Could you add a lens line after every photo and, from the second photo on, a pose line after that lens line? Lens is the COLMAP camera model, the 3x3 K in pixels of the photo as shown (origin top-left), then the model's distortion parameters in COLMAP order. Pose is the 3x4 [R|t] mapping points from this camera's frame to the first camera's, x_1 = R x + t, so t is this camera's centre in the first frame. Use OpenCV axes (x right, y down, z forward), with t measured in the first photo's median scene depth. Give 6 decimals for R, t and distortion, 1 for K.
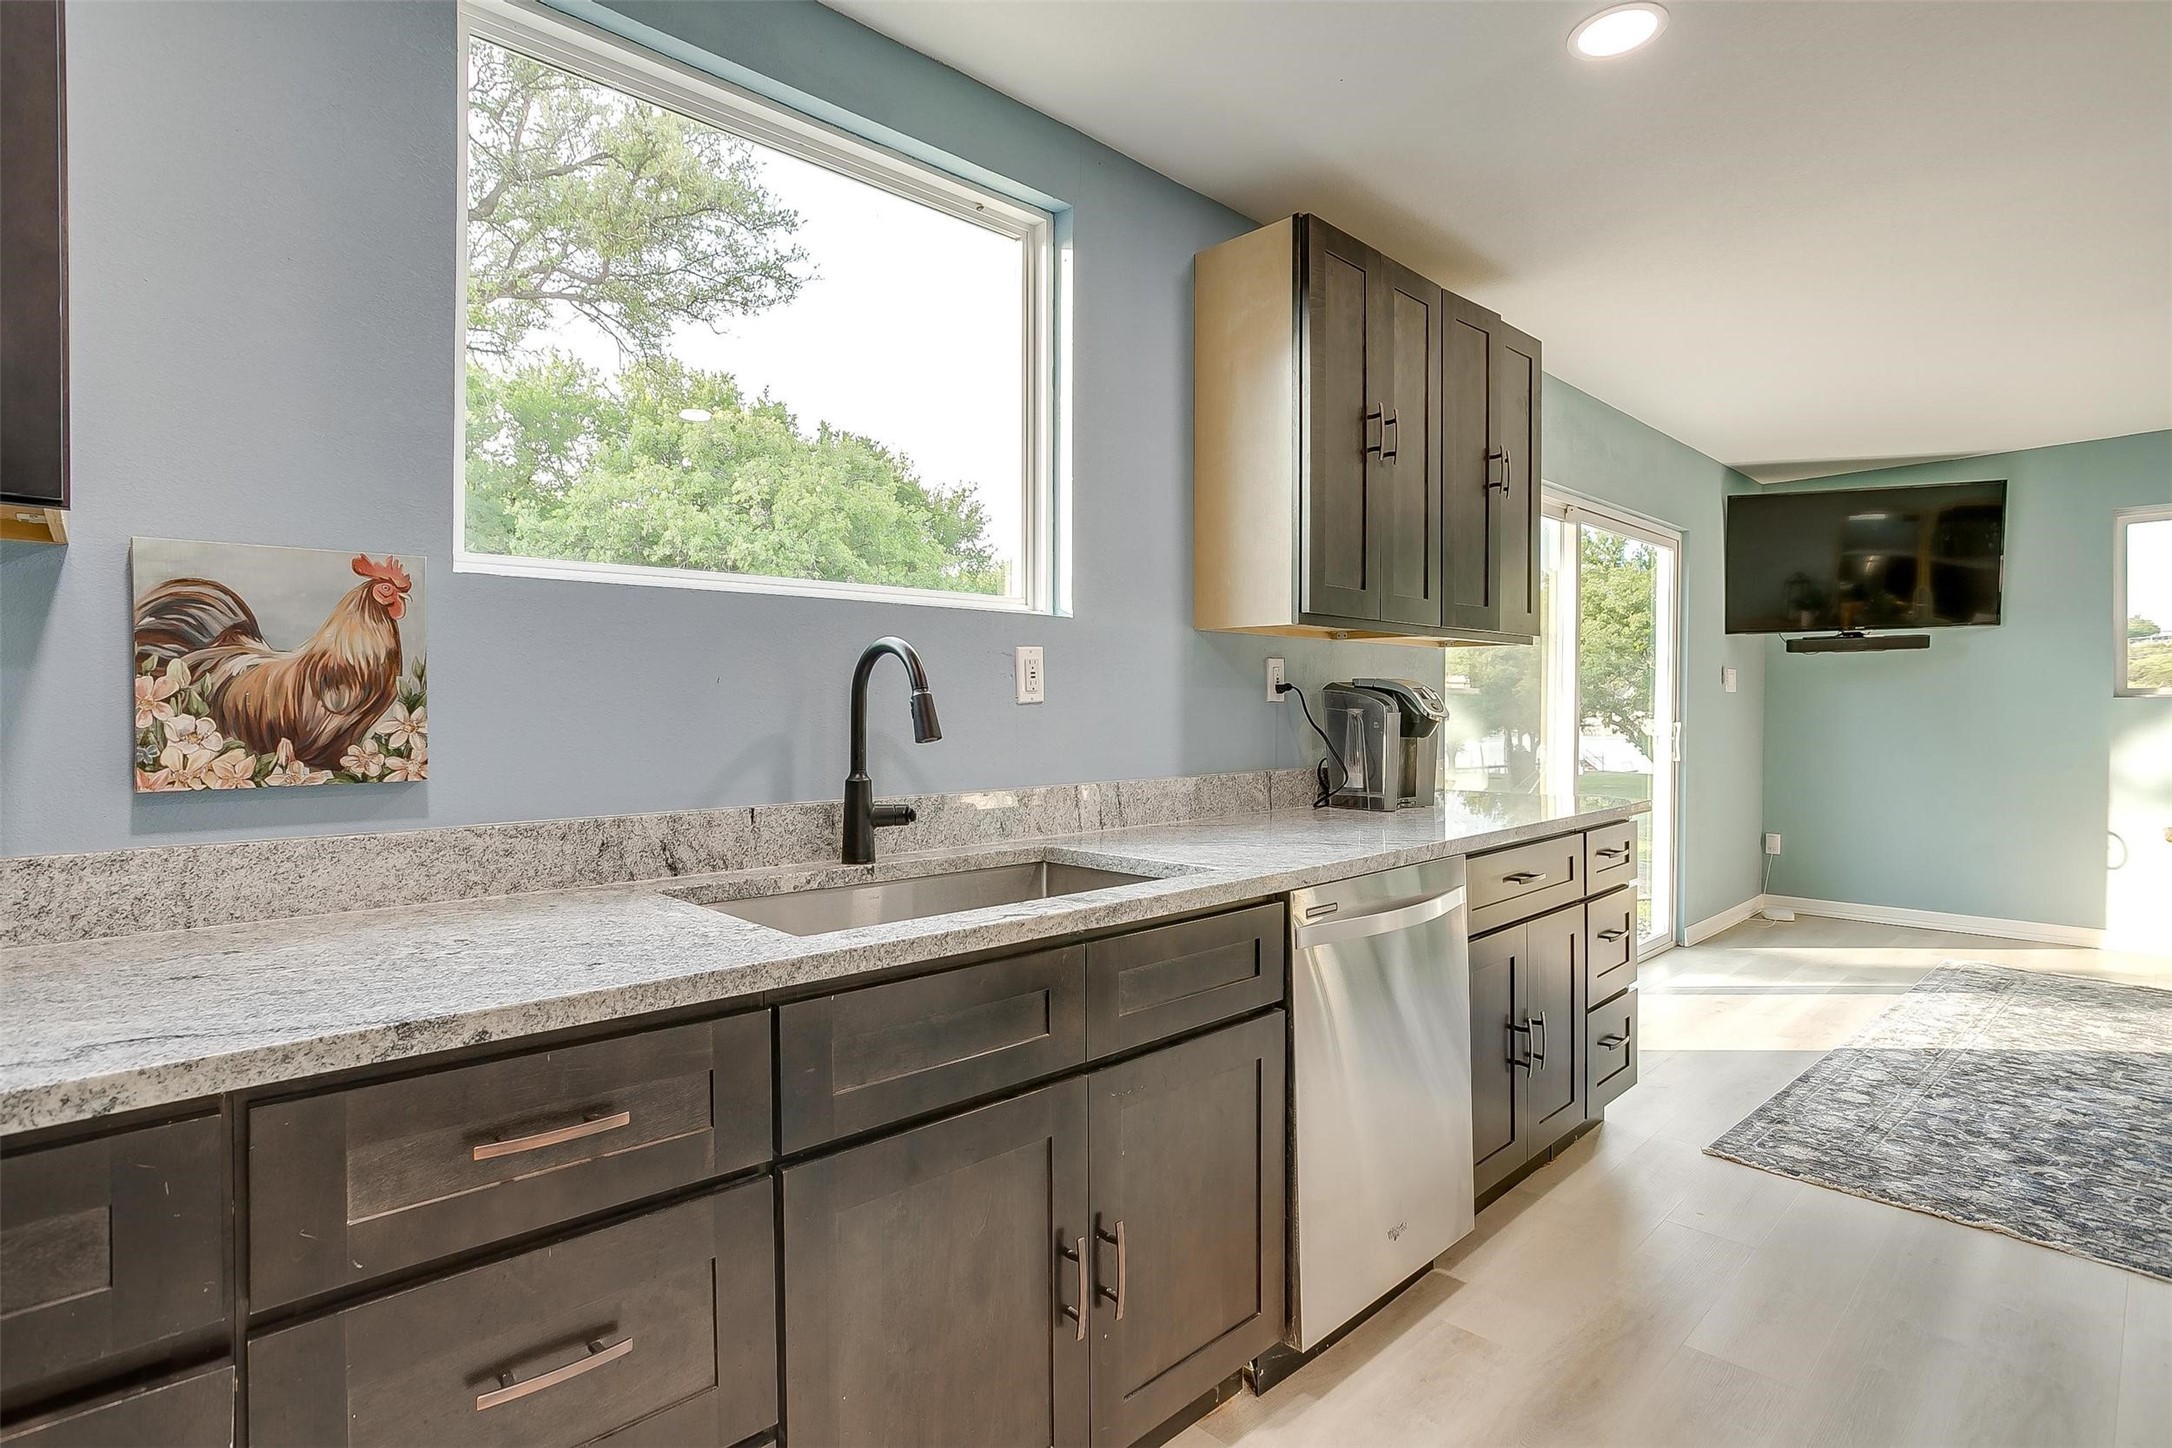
lens RADIAL K [[1071.5, 0, 1086.0], [0, 1071.5, 724.0], [0, 0, 1]] dist [-0.004100, -0.000205]
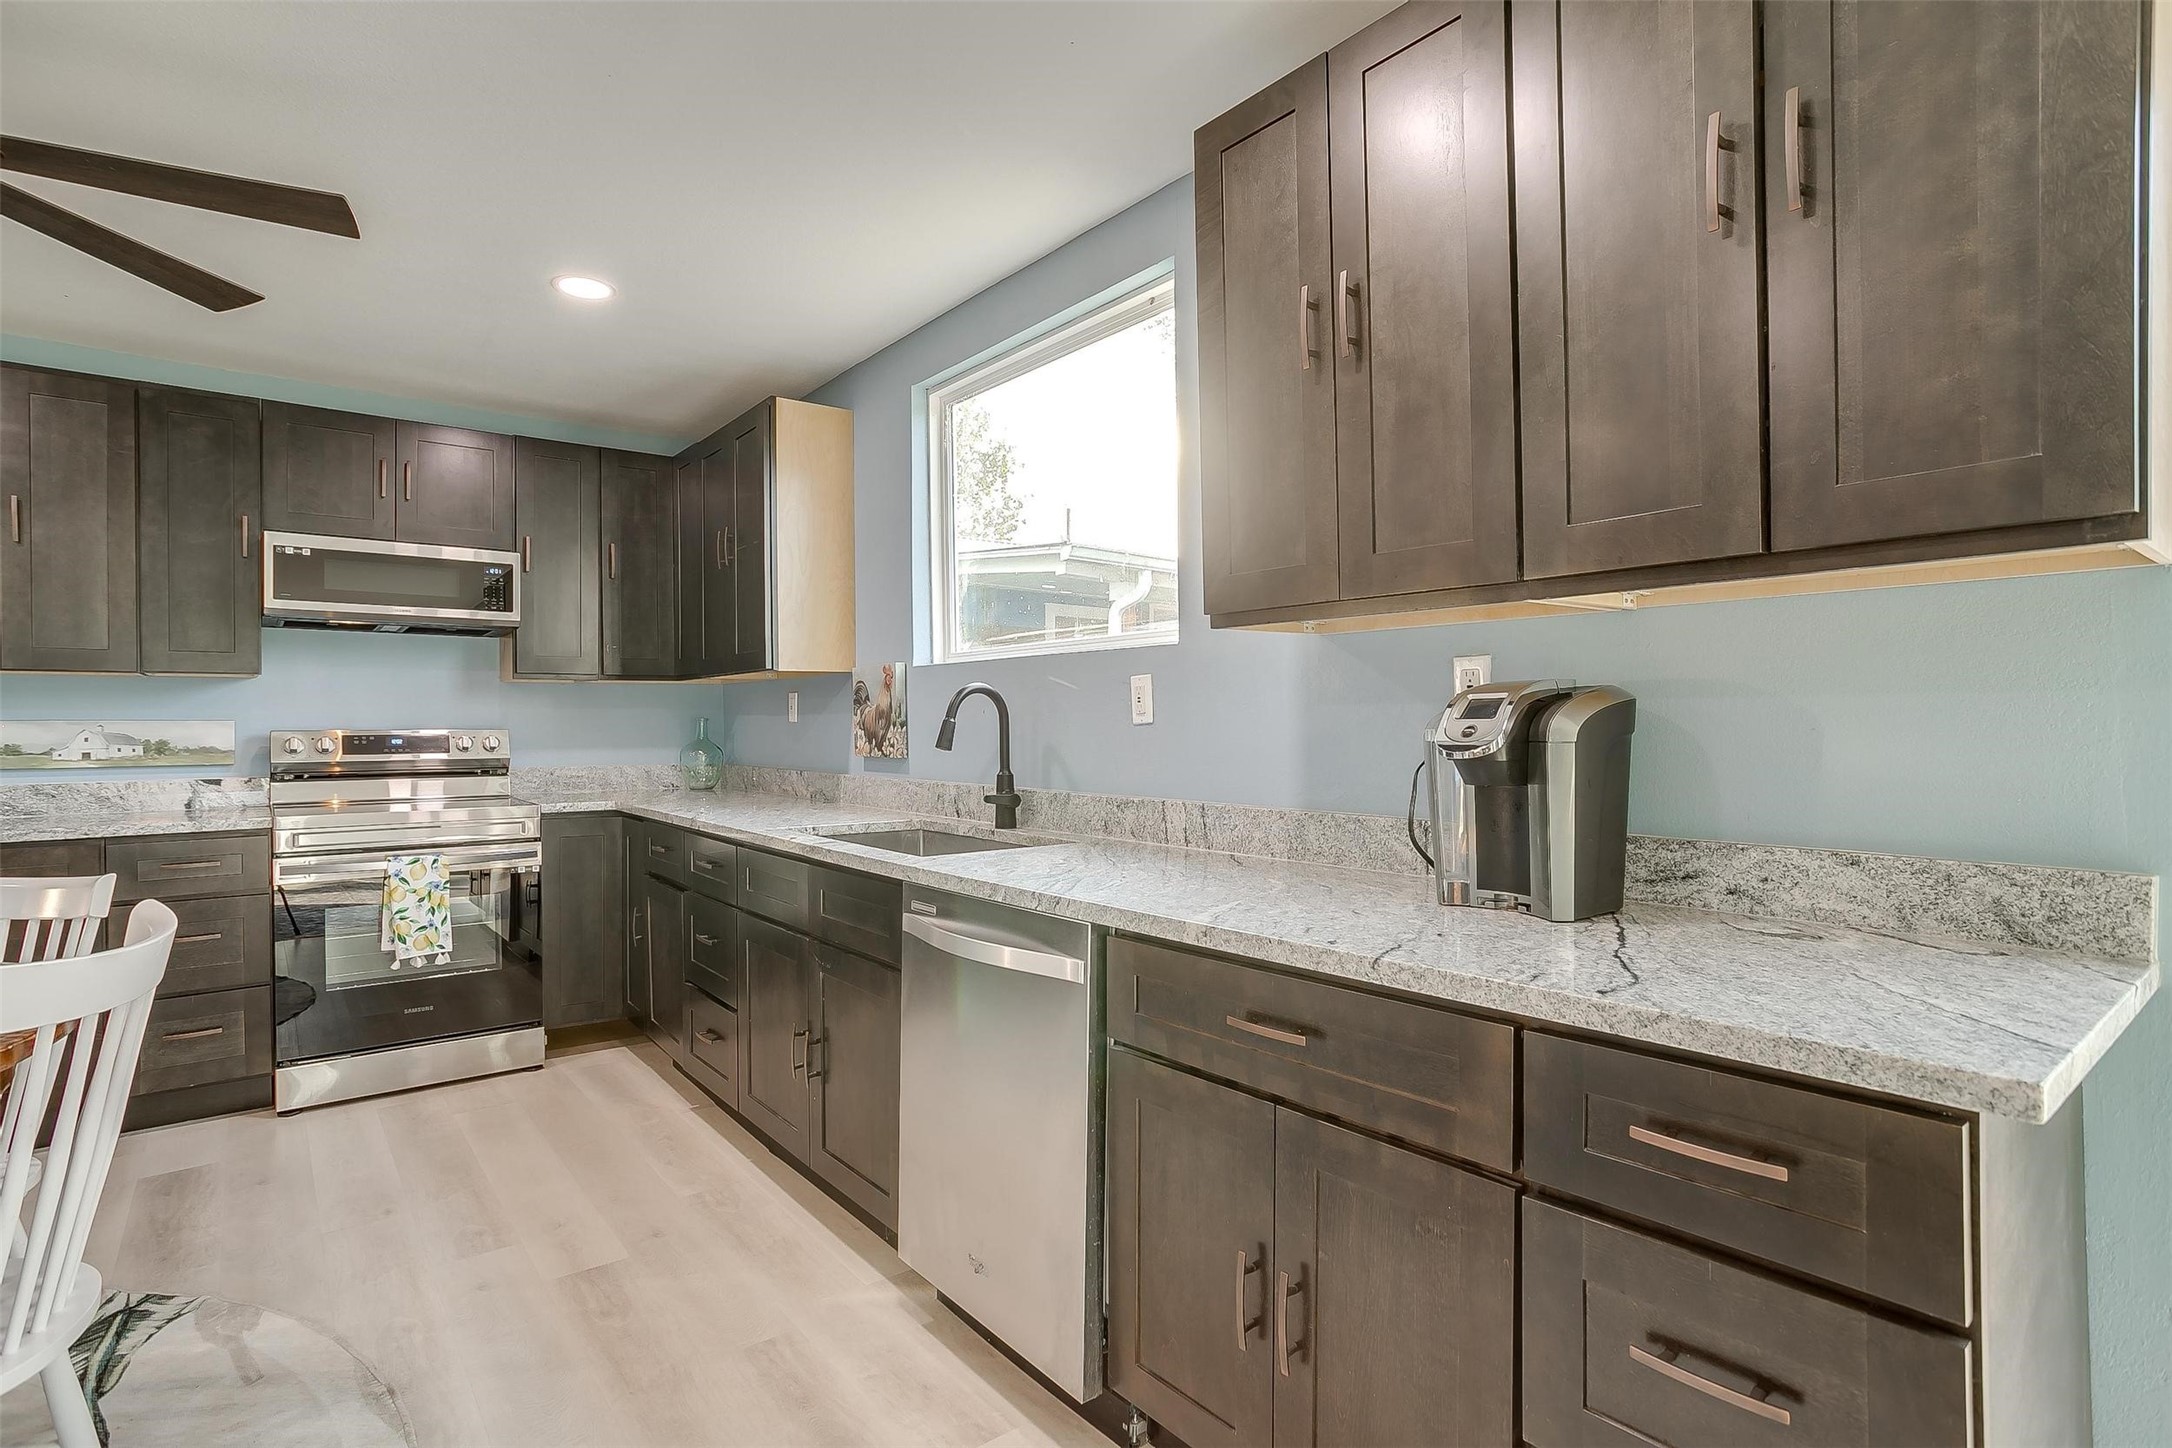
lens RADIAL K [[1073.6, 0, 1086.0], [0, 1073.6, 724.0], [0, 0, 1]] dist [-0.034912, -0.000214]
pose [[-0.076857, 0.005335, -0.997028, 1.536240], [-0.010242, 0.999929, 0.006140, -0.036432], [0.996989, 0.010684, -0.076797, 1.433427]]
